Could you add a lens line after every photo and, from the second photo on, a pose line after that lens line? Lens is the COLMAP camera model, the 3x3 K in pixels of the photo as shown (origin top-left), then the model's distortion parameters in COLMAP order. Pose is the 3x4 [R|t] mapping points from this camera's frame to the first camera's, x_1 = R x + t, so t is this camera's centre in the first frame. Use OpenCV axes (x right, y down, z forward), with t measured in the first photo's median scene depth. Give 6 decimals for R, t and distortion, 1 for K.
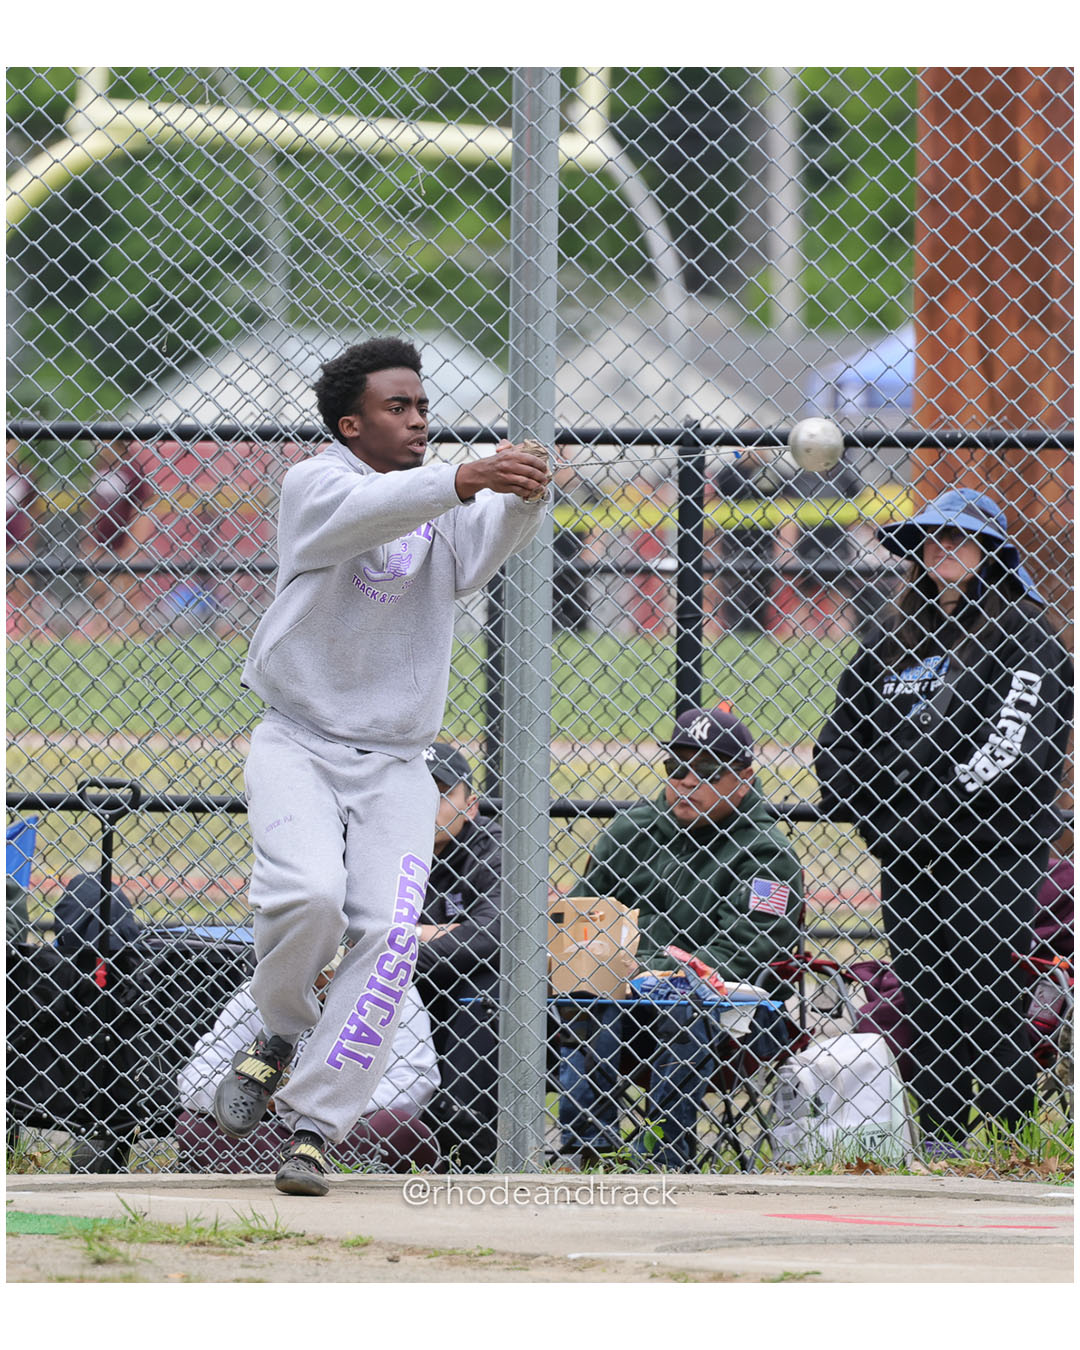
lens RADIAL K [[8807.6, 0, 440.0], [0, 8807.6, 671.8], [0, 0, 1]] dist [0.290613, 14.339248]
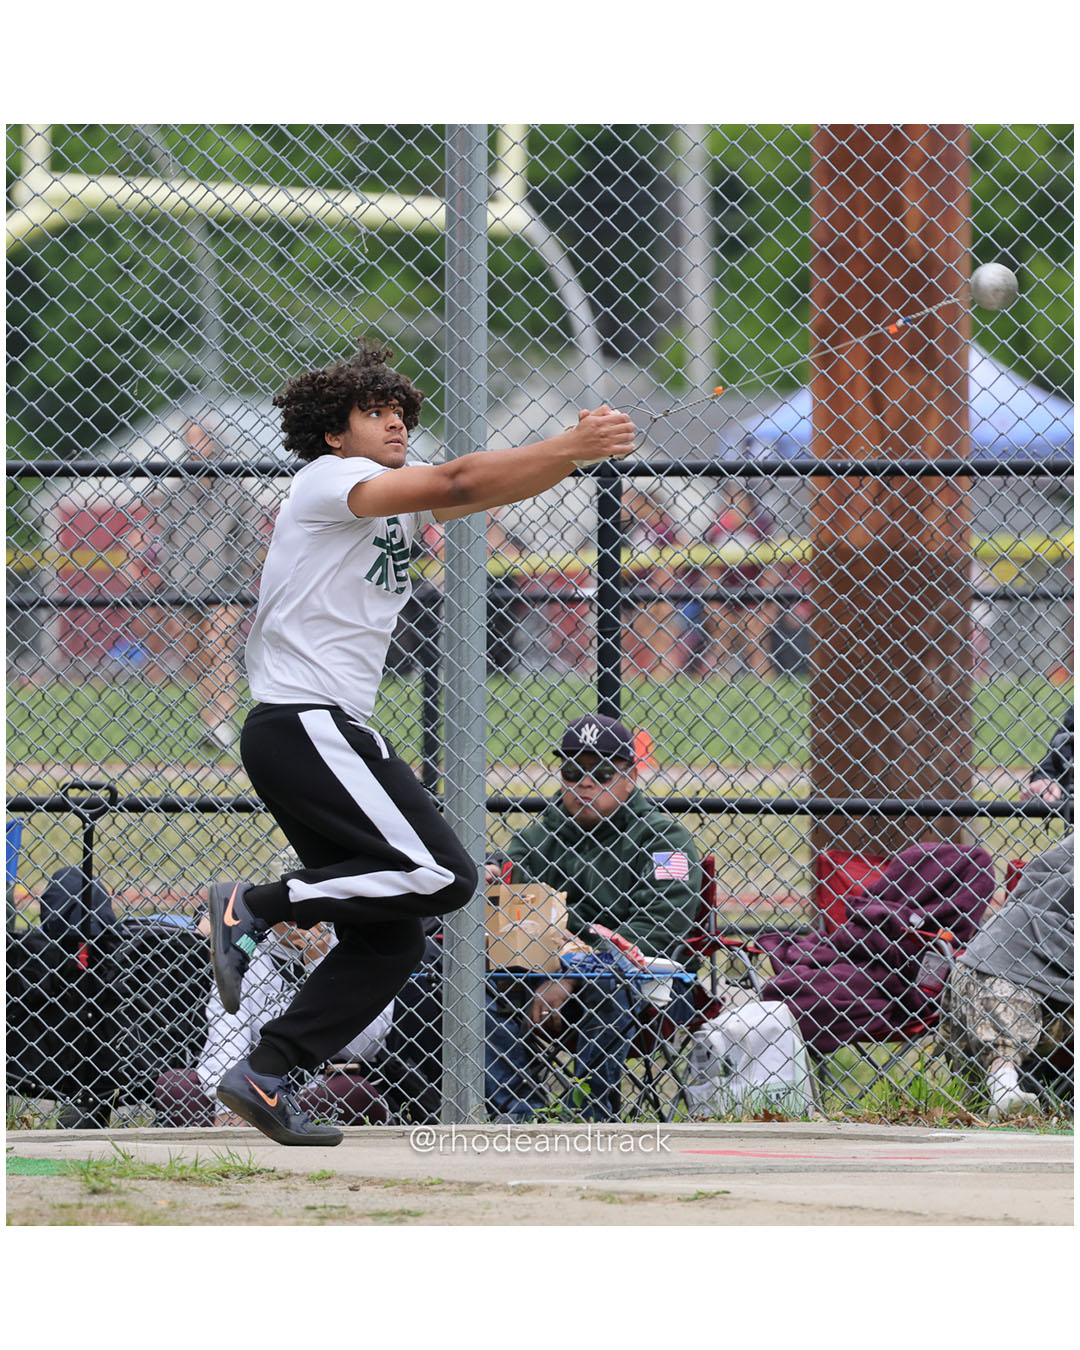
lens RADIAL K [[9001.8, 0, 537.6], [0, 9001.8, 676.0], [0, 0, 1]] dist [0.780472, -0.839981]
pose [[0.999736, -0.011024, 0.020161, -0.003833], [0.011208, 0.999896, -0.009044, 0.010101], [-0.020059, 0.009268, 0.999756, -0.141962]]
